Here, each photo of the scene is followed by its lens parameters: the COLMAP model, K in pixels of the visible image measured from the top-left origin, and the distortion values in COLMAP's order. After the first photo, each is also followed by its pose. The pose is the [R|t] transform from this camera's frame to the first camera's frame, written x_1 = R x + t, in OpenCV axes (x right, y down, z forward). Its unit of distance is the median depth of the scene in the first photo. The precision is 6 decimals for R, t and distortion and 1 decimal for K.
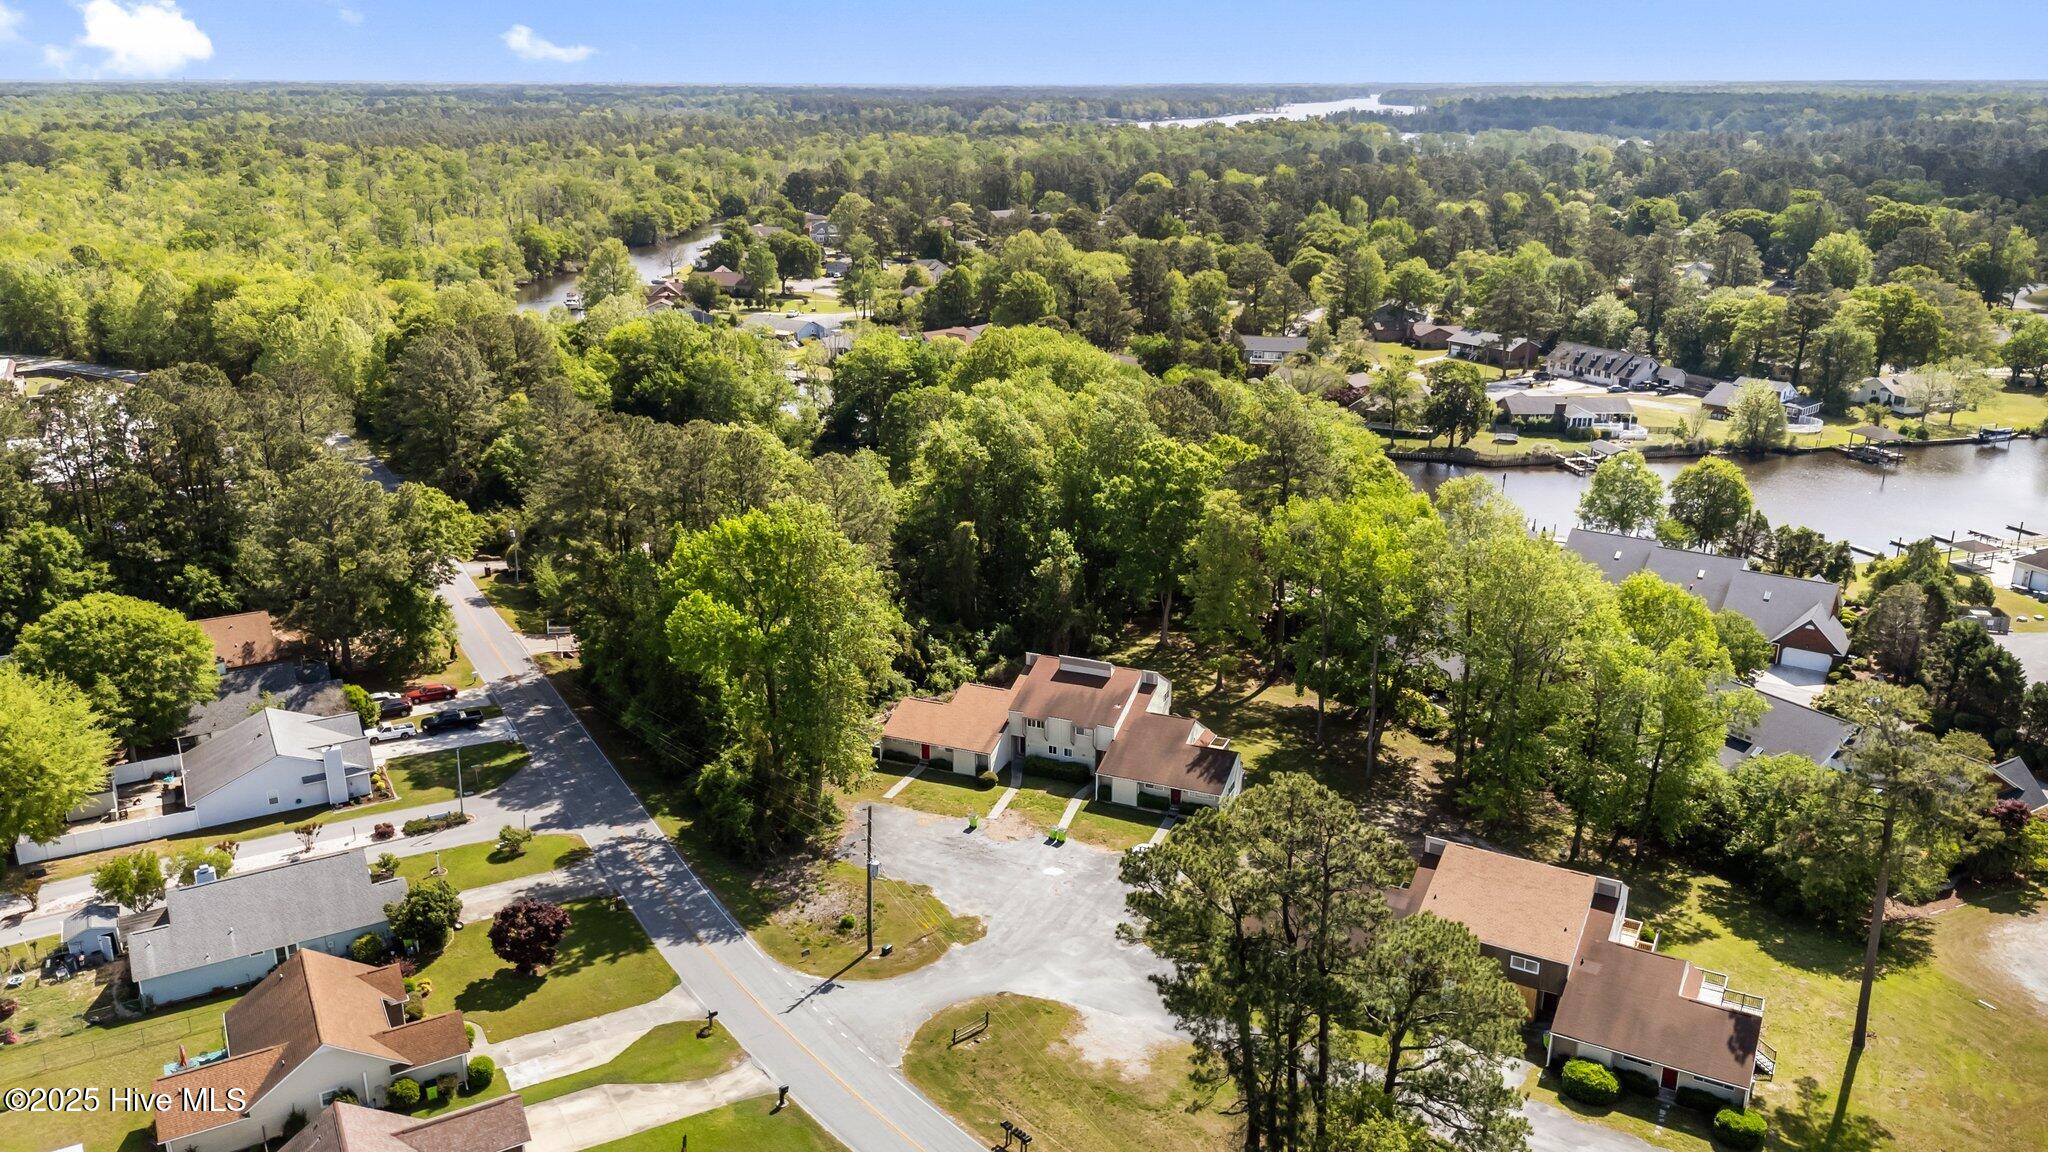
lens RADIAL K [[1541.8, 0, 1024.0], [0, 1541.8, 576.0], [0, 0, 1]] dist [0.072680, -0.075338]
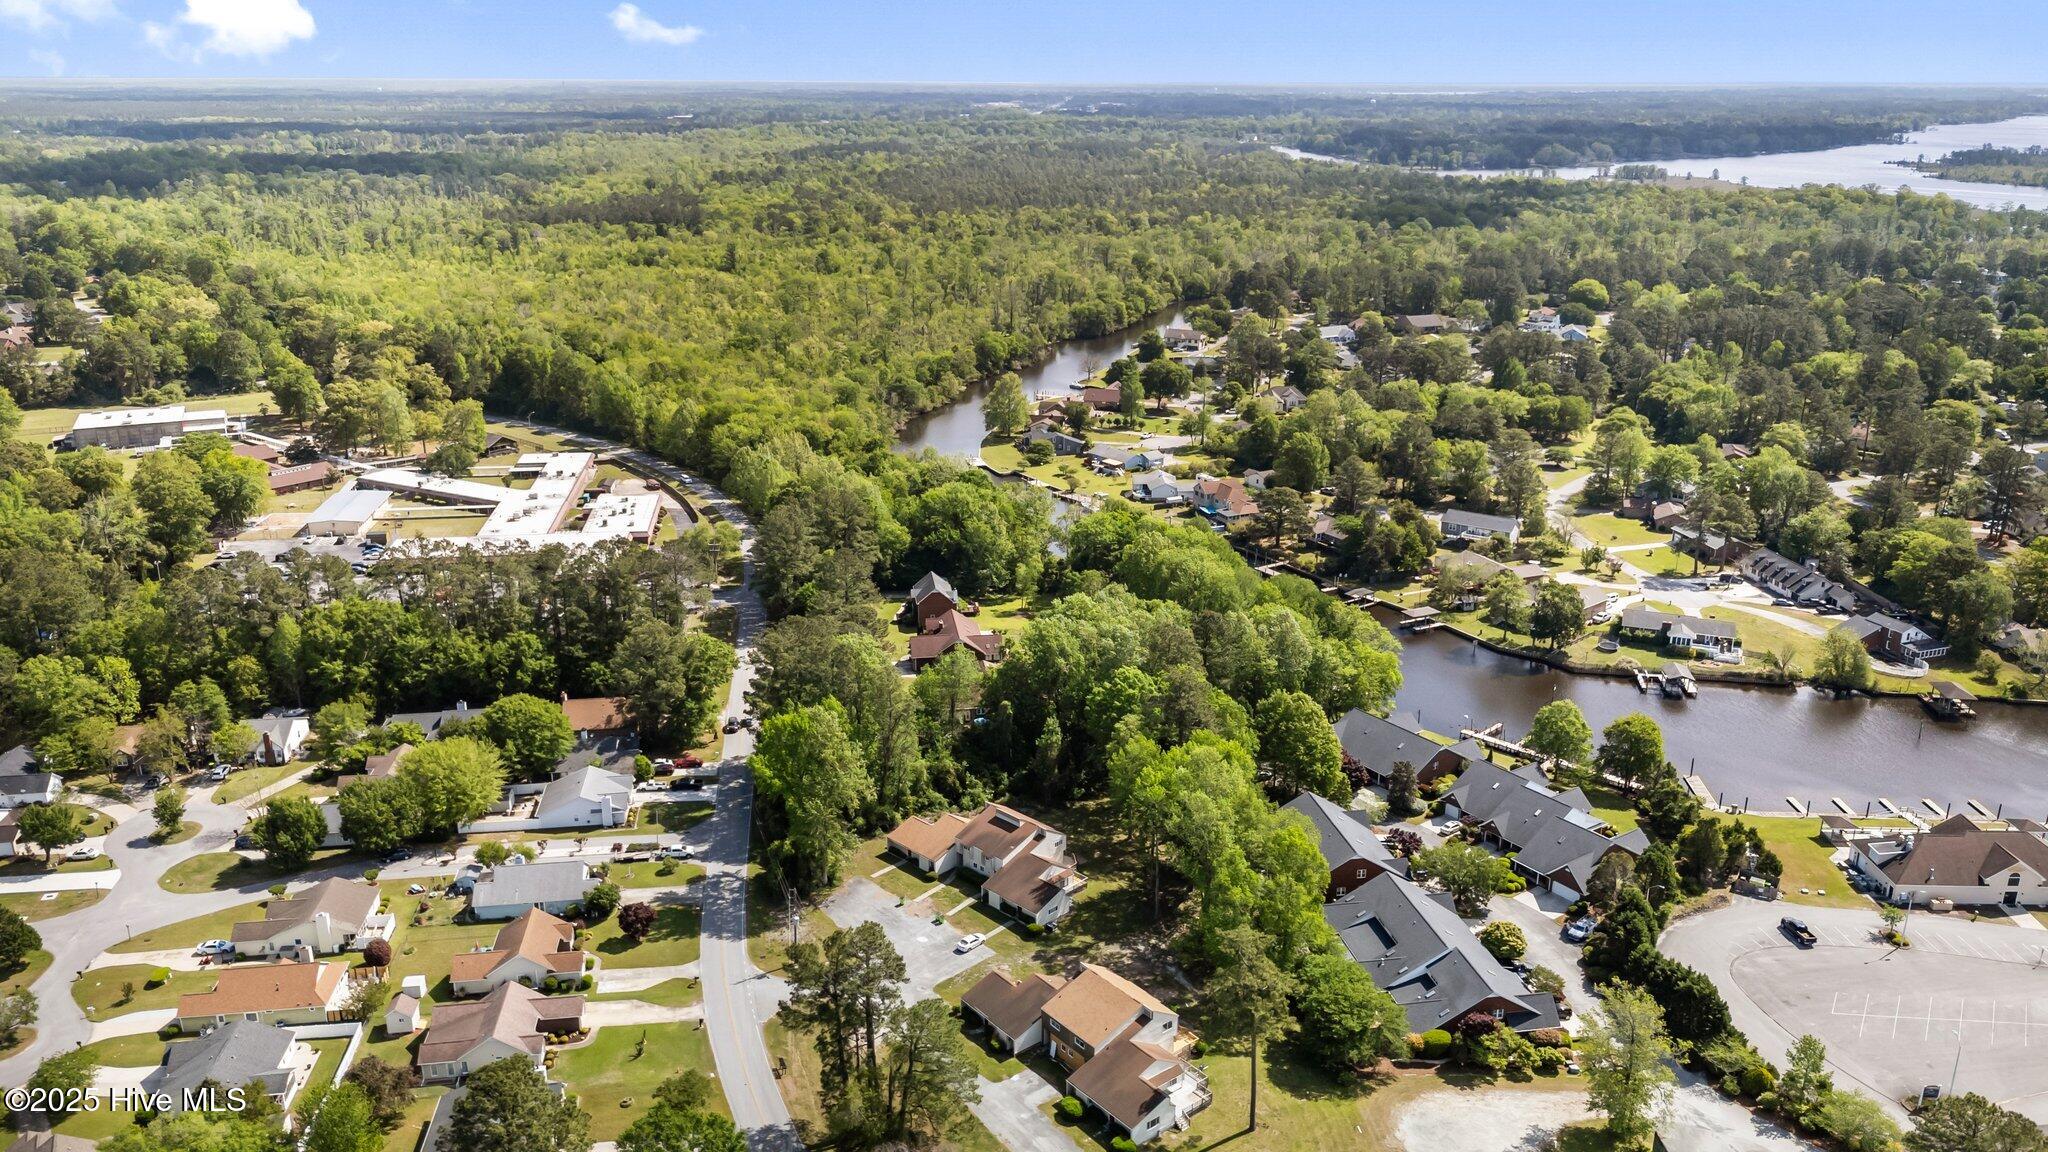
lens RADIAL K [[1521.3, 0, 1023.8], [0, 1521.3, 599.5], [0, 0, 1]] dist [0.105161, -0.138549]
pose [[0.929429, 0.123381, -0.347763, 0.521973], [-0.115360, 0.992359, 0.043765, -0.216154], [0.350506, -0.000559, 0.936560, -0.455939]]
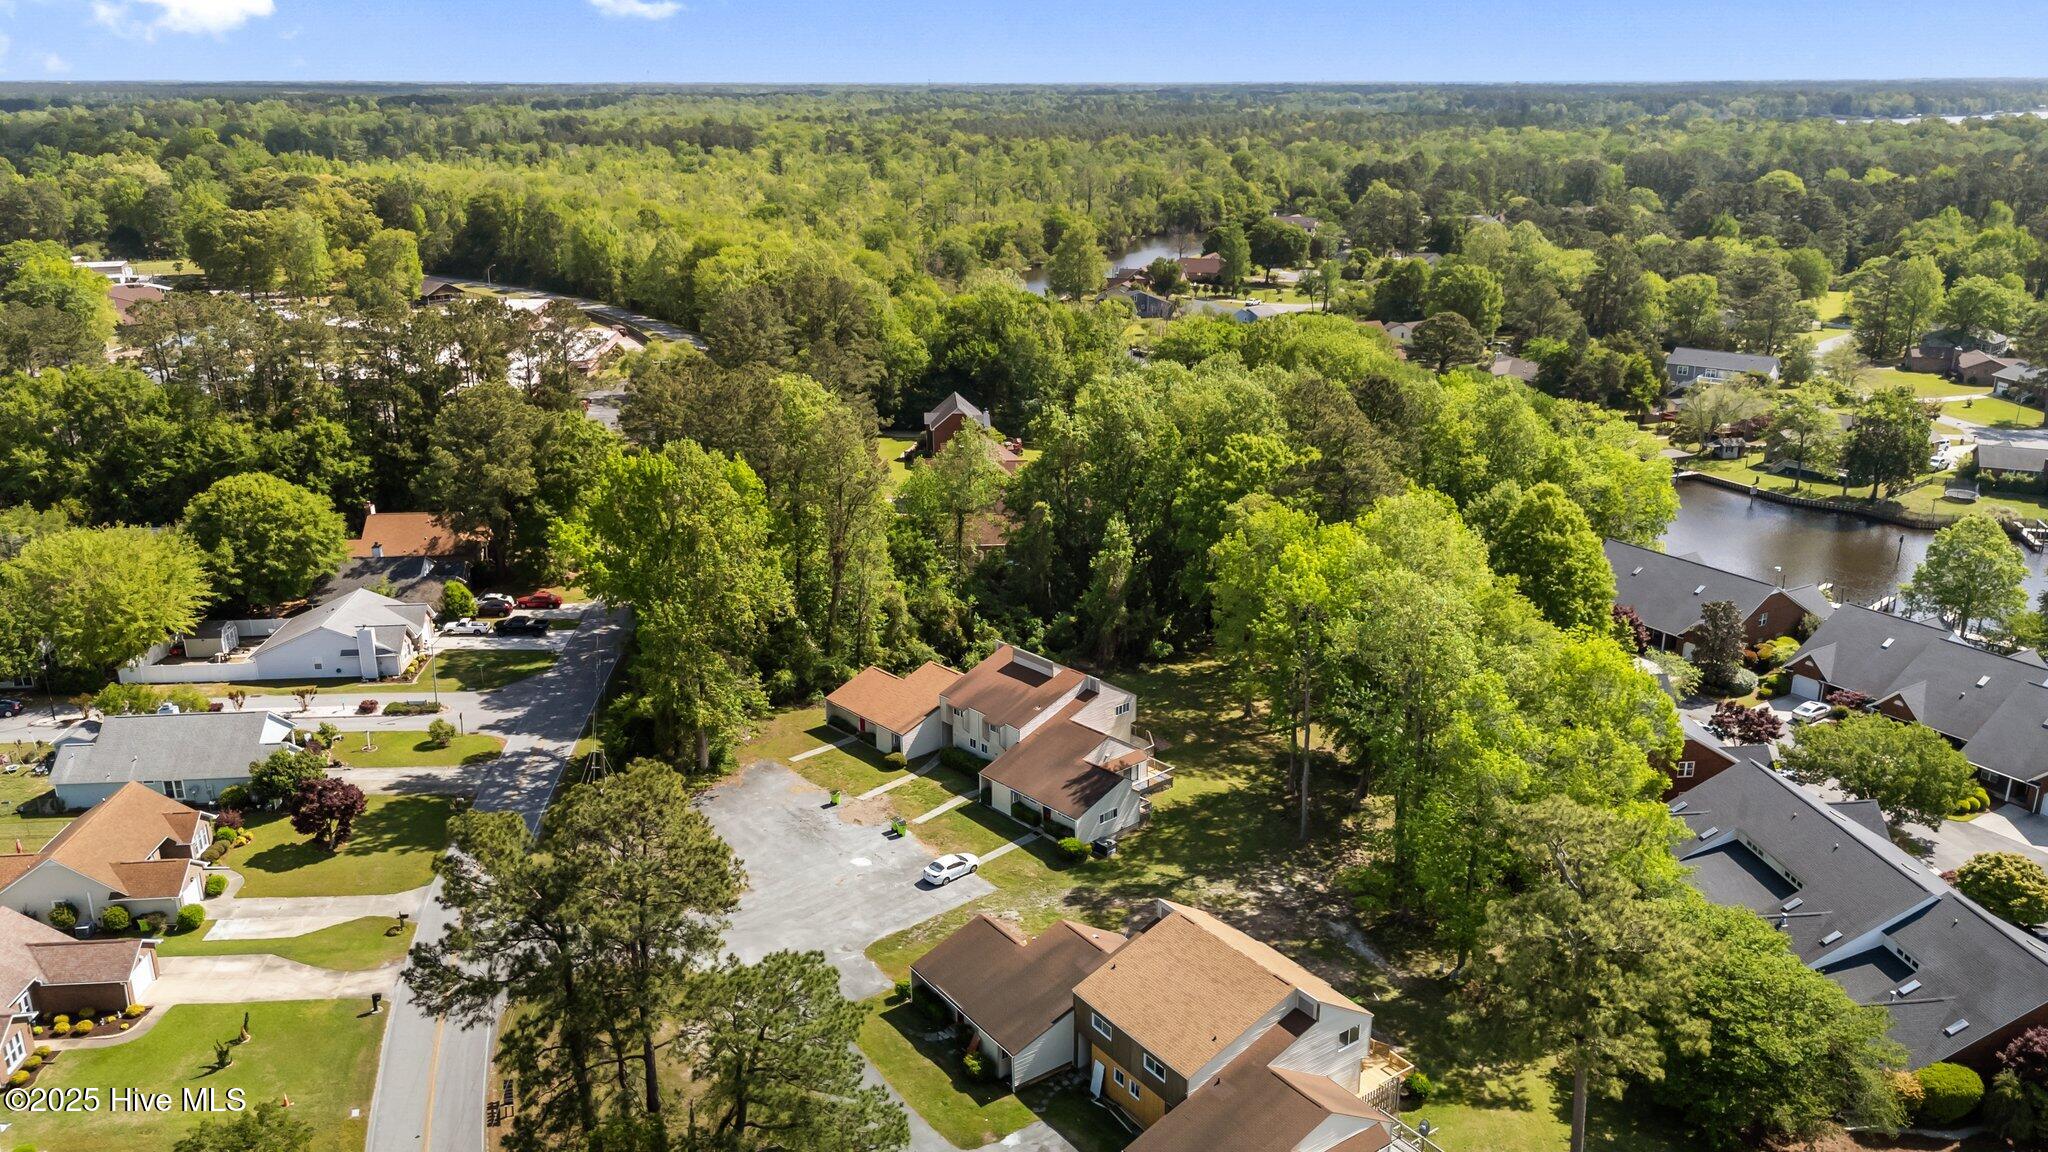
lens RADIAL K [[1541.8, 0, 1024.0], [0, 1541.8, 576.0], [0, 0, 1]] dist [0.072680, -0.075338]
pose [[0.907156, 0.127754, -0.400933, 0.351746], [-0.127772, 0.991441, 0.026815, -0.014498], [0.400928, 0.026903, 0.915715, 0.131126]]
